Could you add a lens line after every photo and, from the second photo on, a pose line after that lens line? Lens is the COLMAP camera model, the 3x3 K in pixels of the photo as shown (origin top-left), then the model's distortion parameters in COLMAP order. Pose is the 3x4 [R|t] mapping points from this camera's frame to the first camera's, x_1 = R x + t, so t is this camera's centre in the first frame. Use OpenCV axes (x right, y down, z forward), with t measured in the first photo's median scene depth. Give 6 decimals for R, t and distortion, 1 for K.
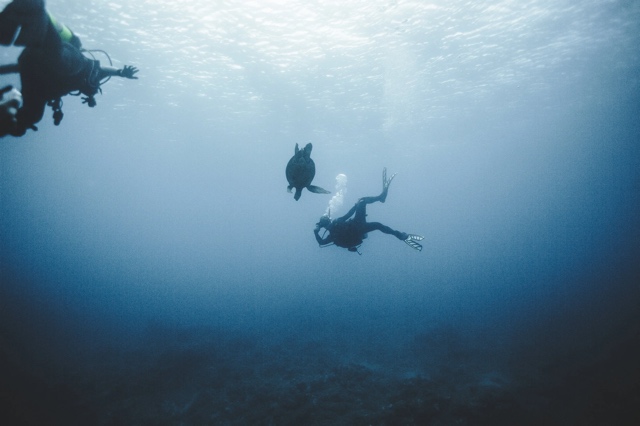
lens RADIAL K [[362.6, 0, 315.9], [0, 362.6, 212.3], [0, 0, 1]] dist [-0.033923, 0.032035]
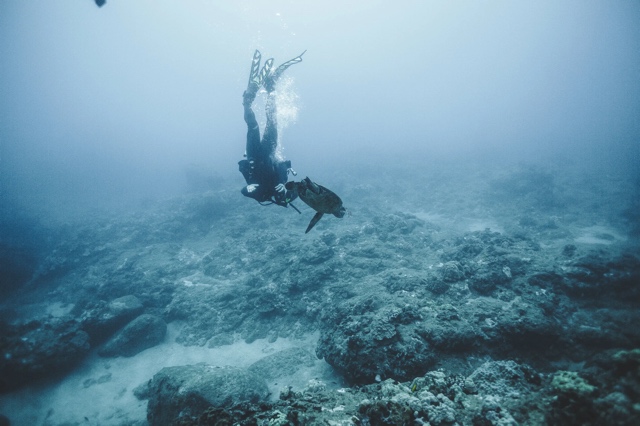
lens RADIAL K [[362.6, 0, 317.2], [0, 362.6, 207.2], [0, 0, 1]] dist [-0.033923, 0.032035]
pose [[0.978428, 0.006599, -0.206481, 0.105426], [0.069688, 0.930363, 0.359957, 0.134110], [0.194478, -0.366581, 0.909833, 0.300765]]
